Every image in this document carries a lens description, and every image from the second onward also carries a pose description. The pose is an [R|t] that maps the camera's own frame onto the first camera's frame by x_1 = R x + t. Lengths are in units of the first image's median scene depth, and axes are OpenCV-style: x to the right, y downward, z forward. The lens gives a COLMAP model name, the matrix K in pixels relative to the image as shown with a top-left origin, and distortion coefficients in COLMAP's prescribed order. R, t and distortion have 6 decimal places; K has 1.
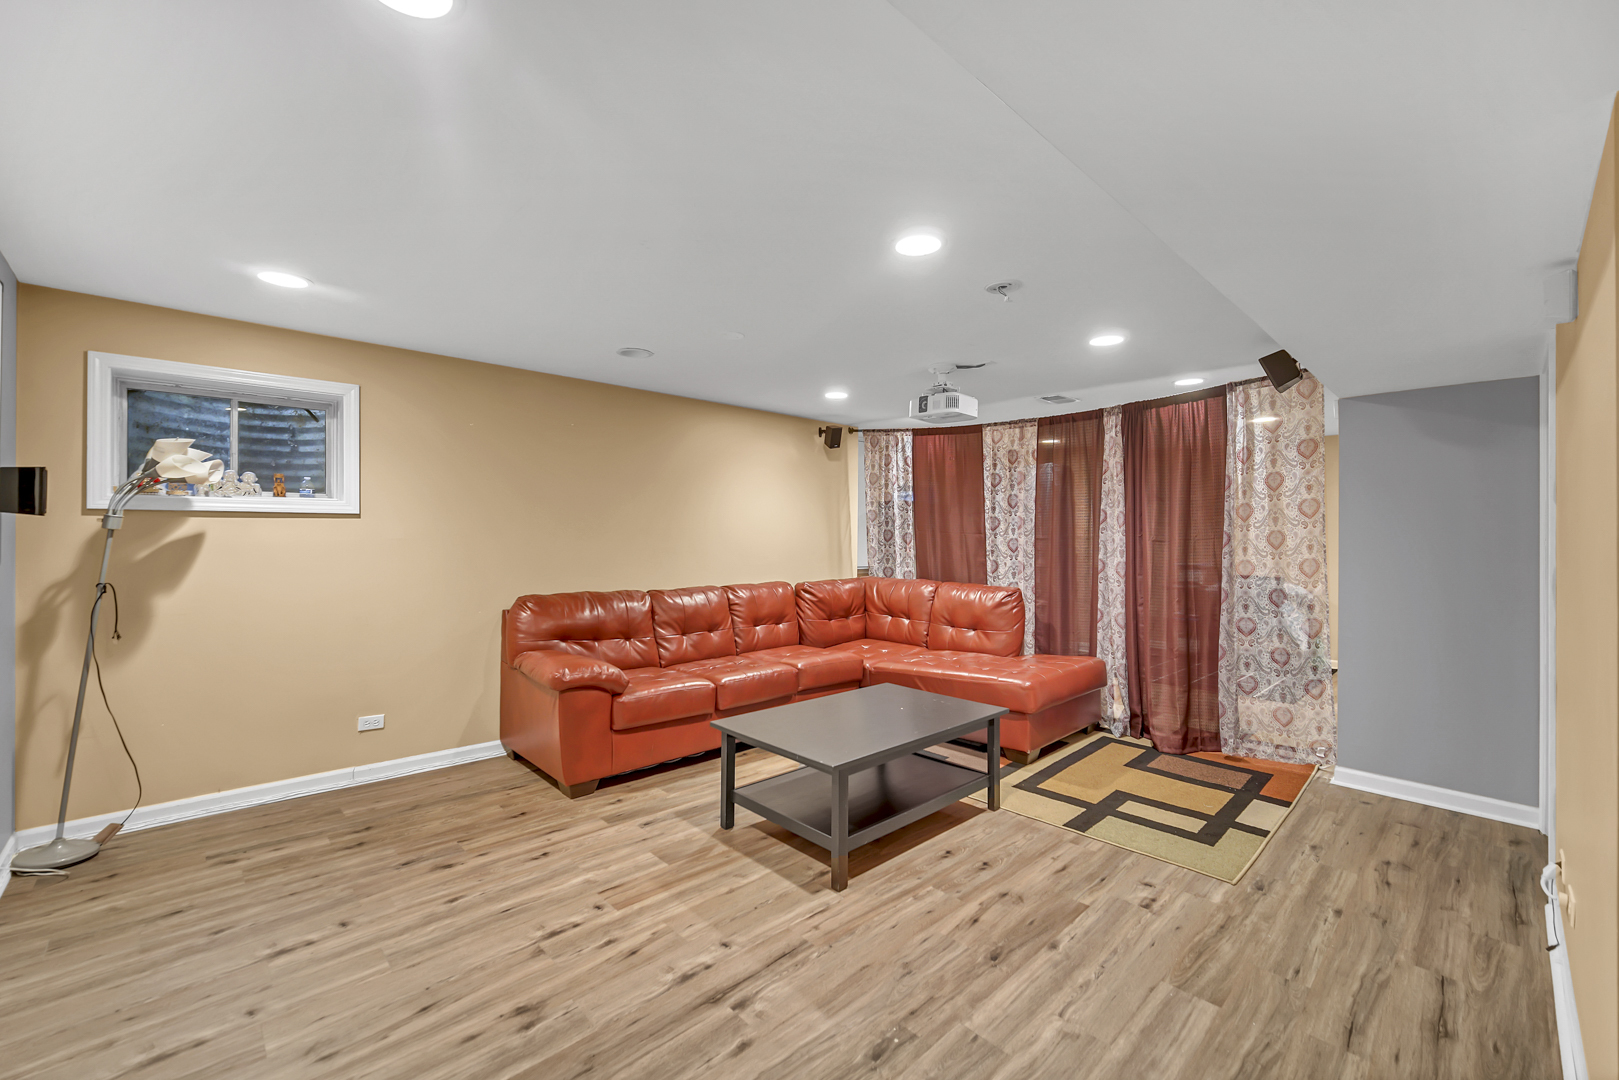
lens RADIAL K [[663.5, 0, 804.3], [0, 663.5, 533.5], [0, 0, 1]] dist [-0.001319, 0.000102]
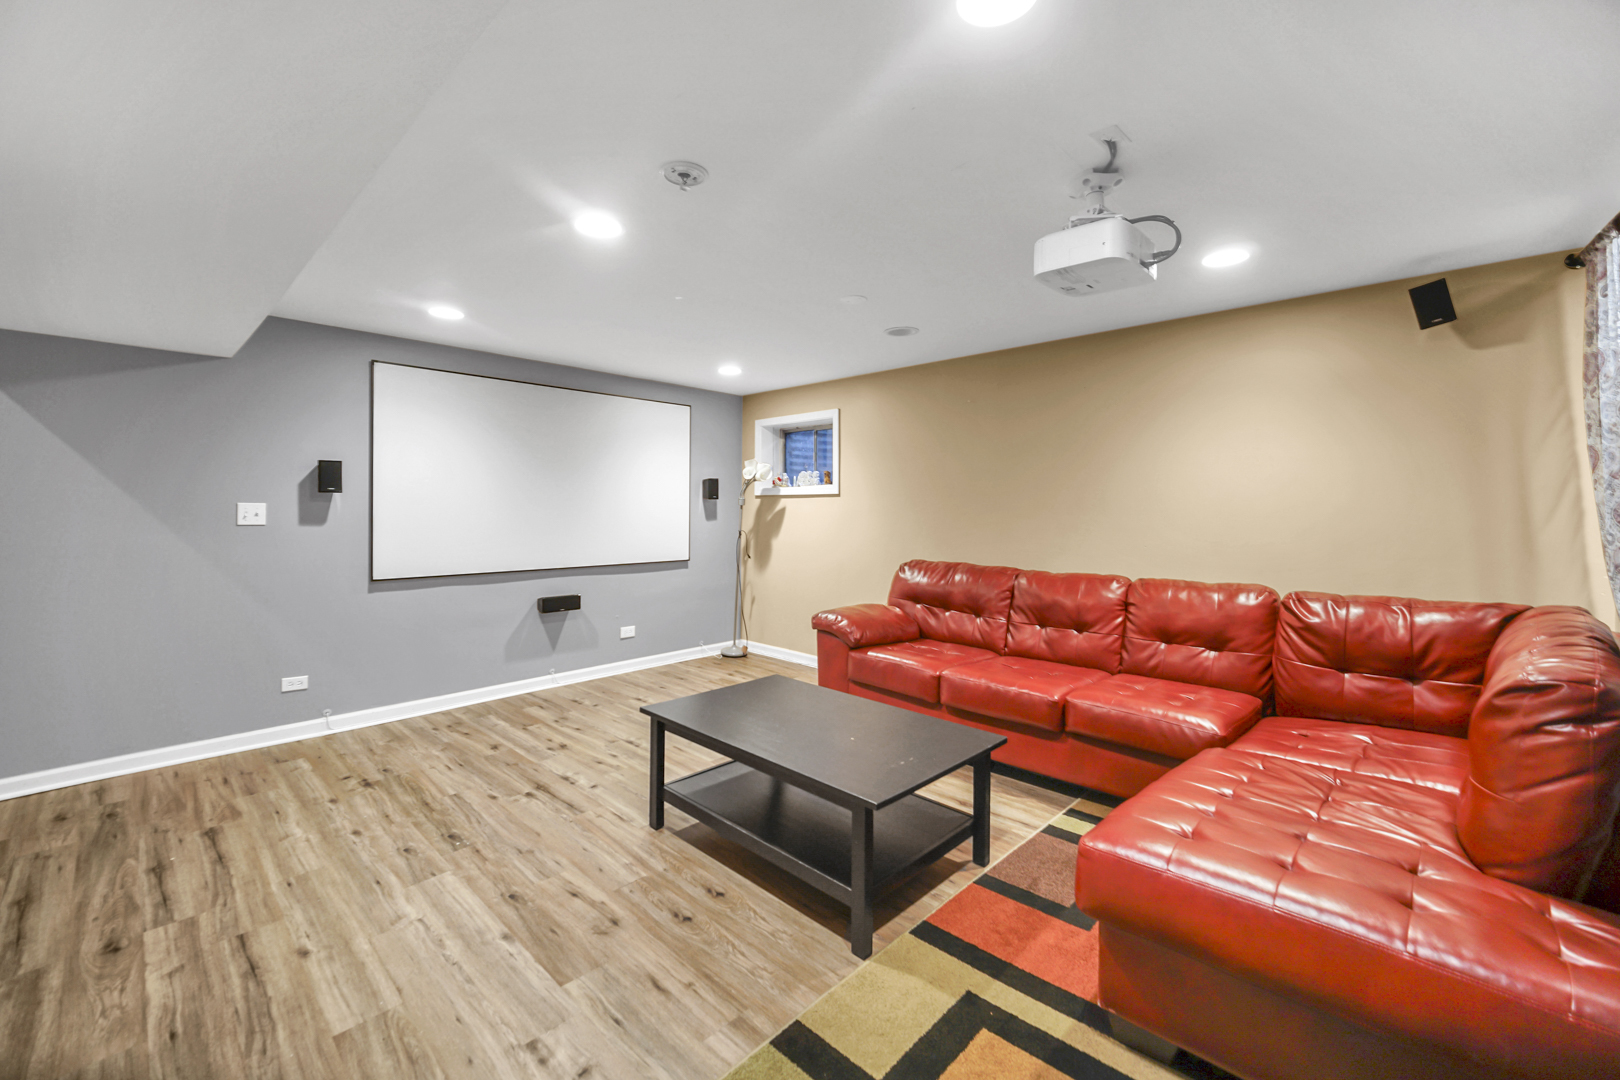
lens RADIAL K [[663.9, 0, 804.8], [0, 663.9, 533.5], [0, 0, 1]] dist [-0.001319, 0.000102]
pose [[0.038696, 0.032078, -0.998736, 1.311422], [-0.001473, 0.999485, 0.032045, 0.019385], [0.999250, 0.000231, 0.038724, 1.383973]]
